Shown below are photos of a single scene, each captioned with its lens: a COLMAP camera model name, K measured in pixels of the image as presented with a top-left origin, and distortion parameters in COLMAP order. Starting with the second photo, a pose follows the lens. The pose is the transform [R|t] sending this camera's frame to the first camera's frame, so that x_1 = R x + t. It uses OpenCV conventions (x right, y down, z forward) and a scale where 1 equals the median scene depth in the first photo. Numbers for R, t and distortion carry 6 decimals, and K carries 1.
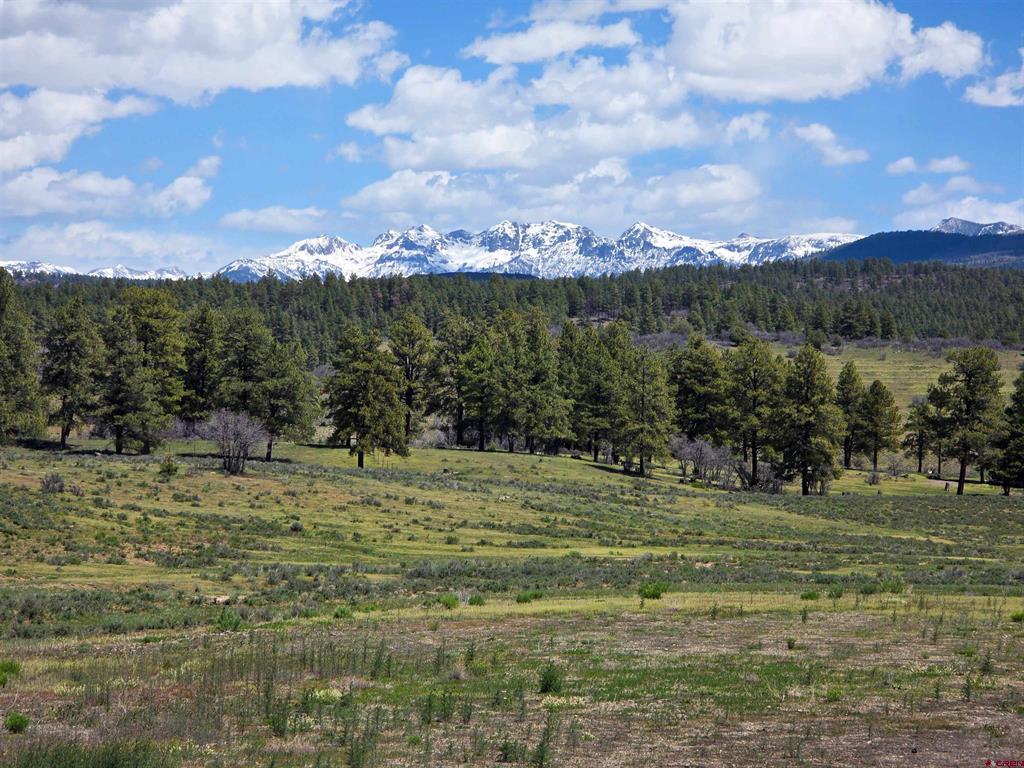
lens RADIAL K [[3438.9, 0, 506.5], [0, 3438.9, 381.8], [0, 0, 1]] dist [0.251367, 0.000000]
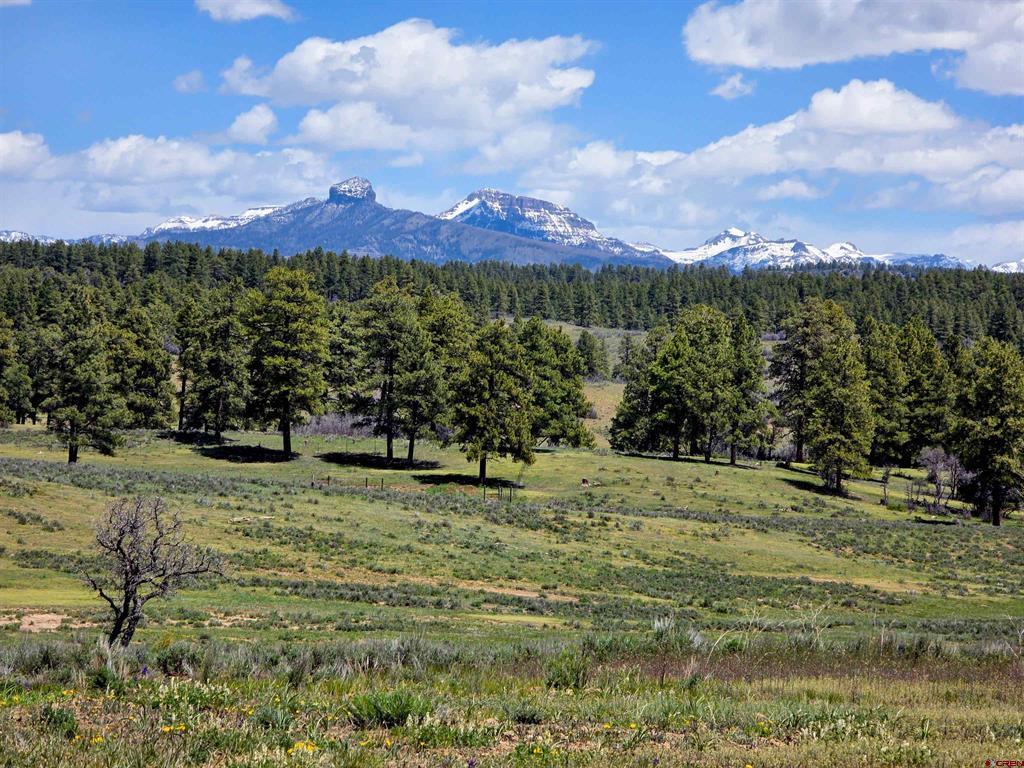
lens RADIAL K [[3438.9, 0, 512.5], [0, 3438.9, 381.9], [0, 0, 1]] dist [0.251367, 0.000000]
pose [[0.958632, 0.023099, -0.283708, 0.206554], [-0.022697, 0.999731, 0.004703, -0.002973], [0.283741, 0.001931, 0.958899, 0.152885]]
